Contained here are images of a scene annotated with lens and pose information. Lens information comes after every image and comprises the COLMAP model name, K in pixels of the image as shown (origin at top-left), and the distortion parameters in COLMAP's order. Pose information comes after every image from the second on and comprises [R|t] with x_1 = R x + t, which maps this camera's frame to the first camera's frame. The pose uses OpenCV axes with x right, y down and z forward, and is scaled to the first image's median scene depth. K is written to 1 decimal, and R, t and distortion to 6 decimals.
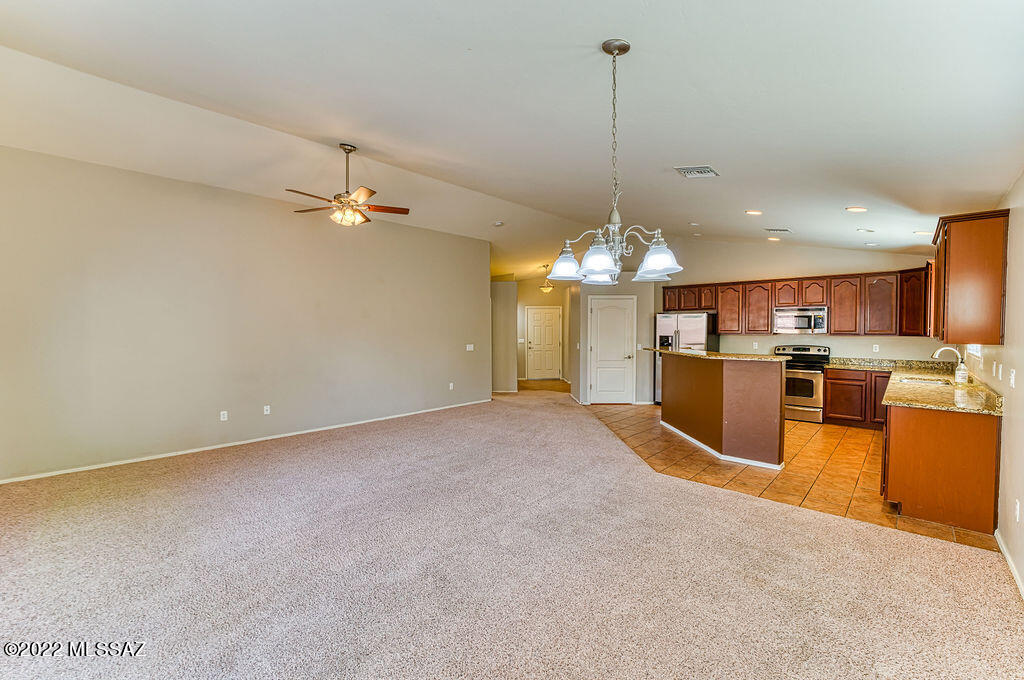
lens RADIAL K [[415.7, 0, 511.5], [0, 415.7, 339.3], [0, 0, 1]] dist [-0.021958, -0.000015]
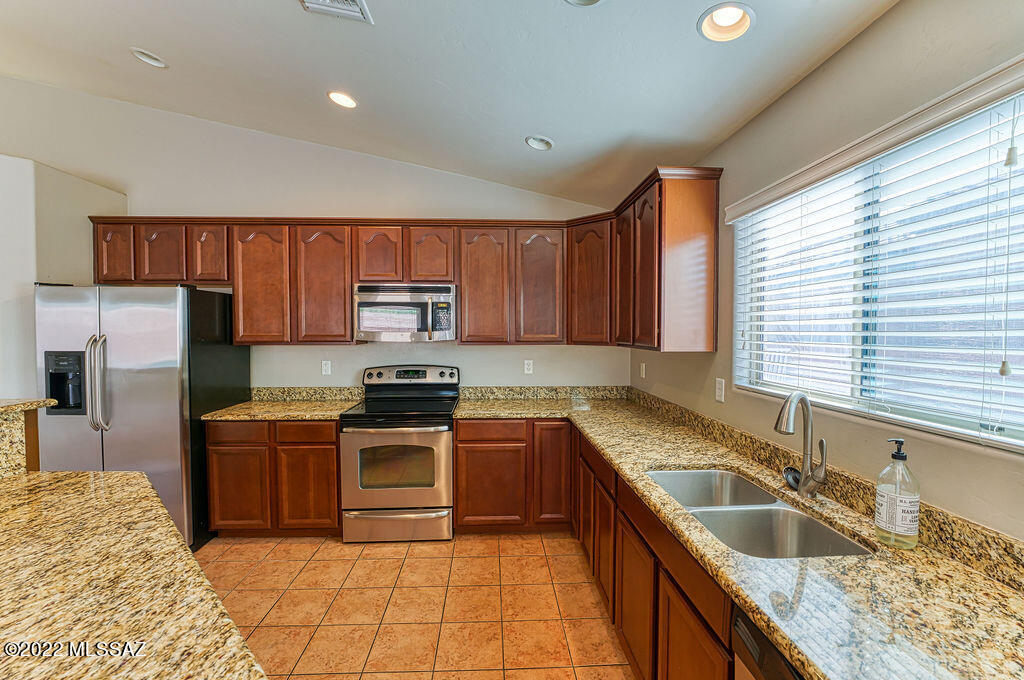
lens RADIAL K [[415.7, 0, 506.1], [0, 415.7, 341.8], [0, 0, 1]] dist [-0.021958, -0.000015]
pose [[0.692001, -0.015441, 0.721731, 0.454751], [0.017526, 0.999836, 0.004587, -0.014159], [-0.721683, 0.009475, 0.692158, 0.614585]]
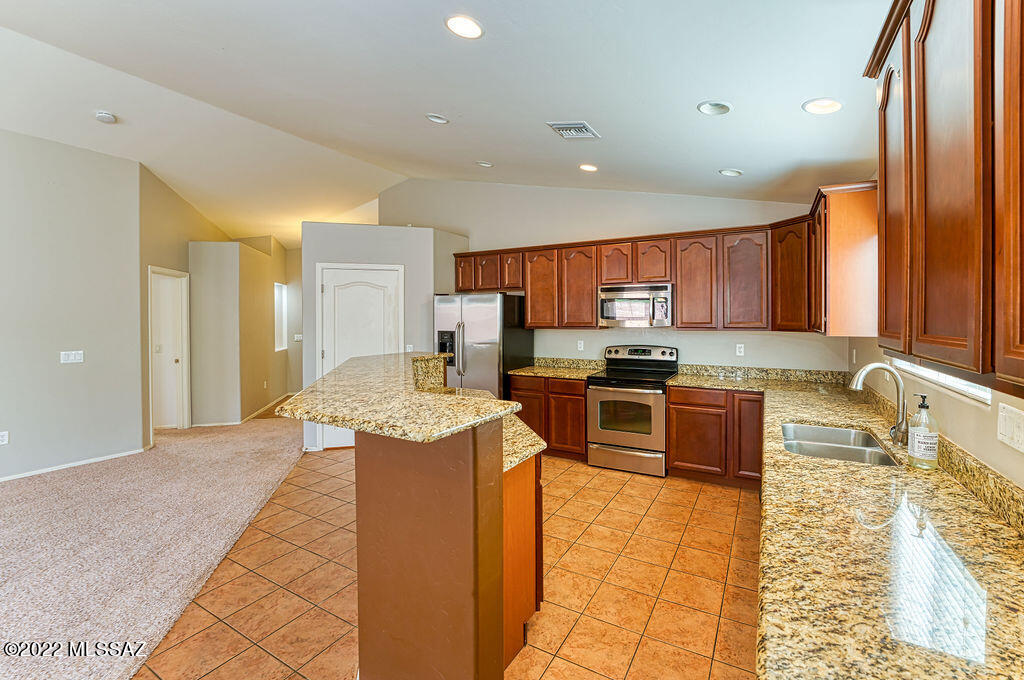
lens RADIAL K [[415.7, 0, 533.3], [0, 415.7, 321.5], [0, 0, 1]] dist [-0.021958, -0.000015]
pose [[0.966207, -0.002331, 0.257758, 0.401754], [0.007880, 0.999759, -0.020497, -0.011156], [-0.257648, 0.021836, 0.965992, 0.444996]]
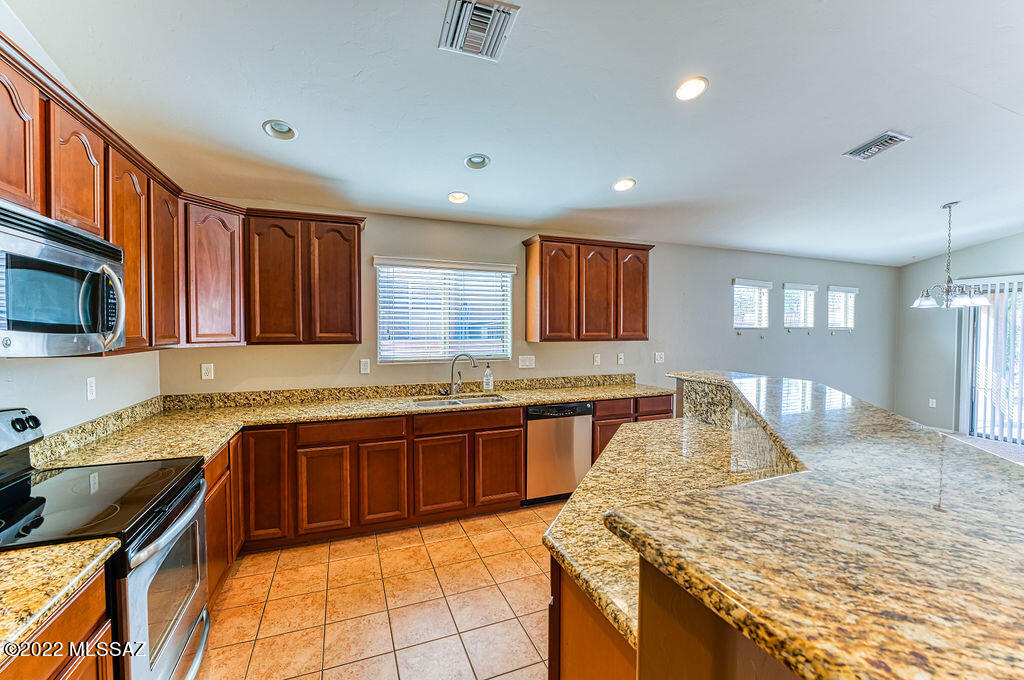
lens RADIAL K [[415.7, 0, 512.1], [0, 415.7, 337.7], [0, 0, 1]] dist [-0.021958, -0.000015]
pose [[-0.912471, -0.010093, 0.409017, 0.420975], [0.011575, 0.998659, 0.050465, -0.032730], [-0.408978, 0.050782, -0.911130, 1.111890]]
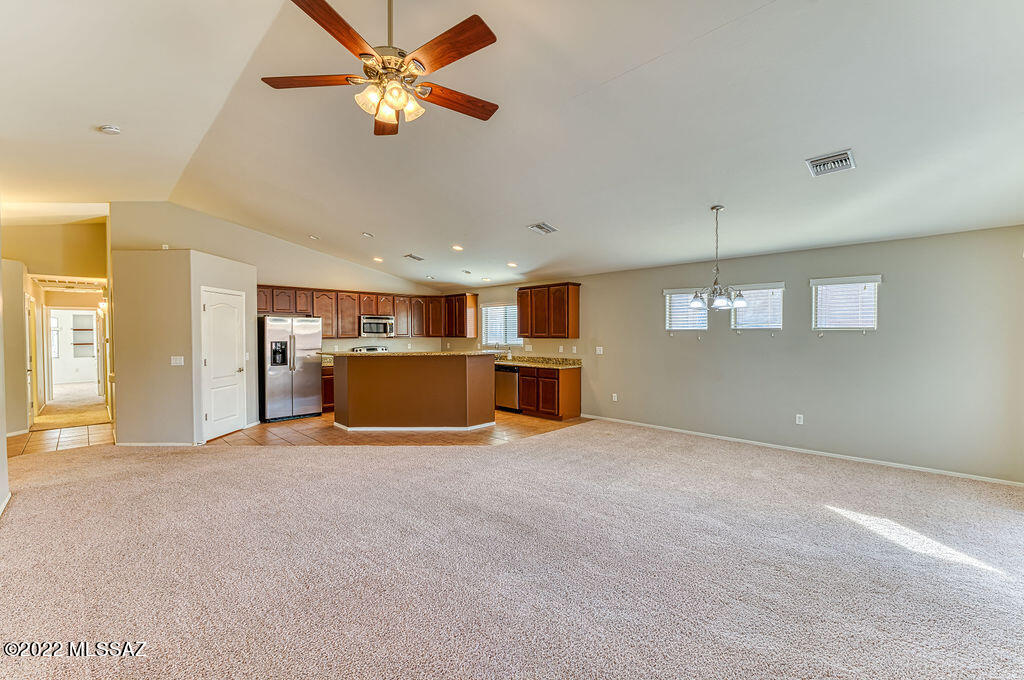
lens RADIAL K [[437.4, 0, 496.5], [0, 437.4, 341.5], [0, 0, 1]] dist [-0.006219, 0.000996]
pose [[0.059661, -0.018363, 0.998050, -0.626134], [0.031432, 0.999370, 0.016509, -0.011133], [-0.997724, 0.030386, 0.060201, 0.573218]]
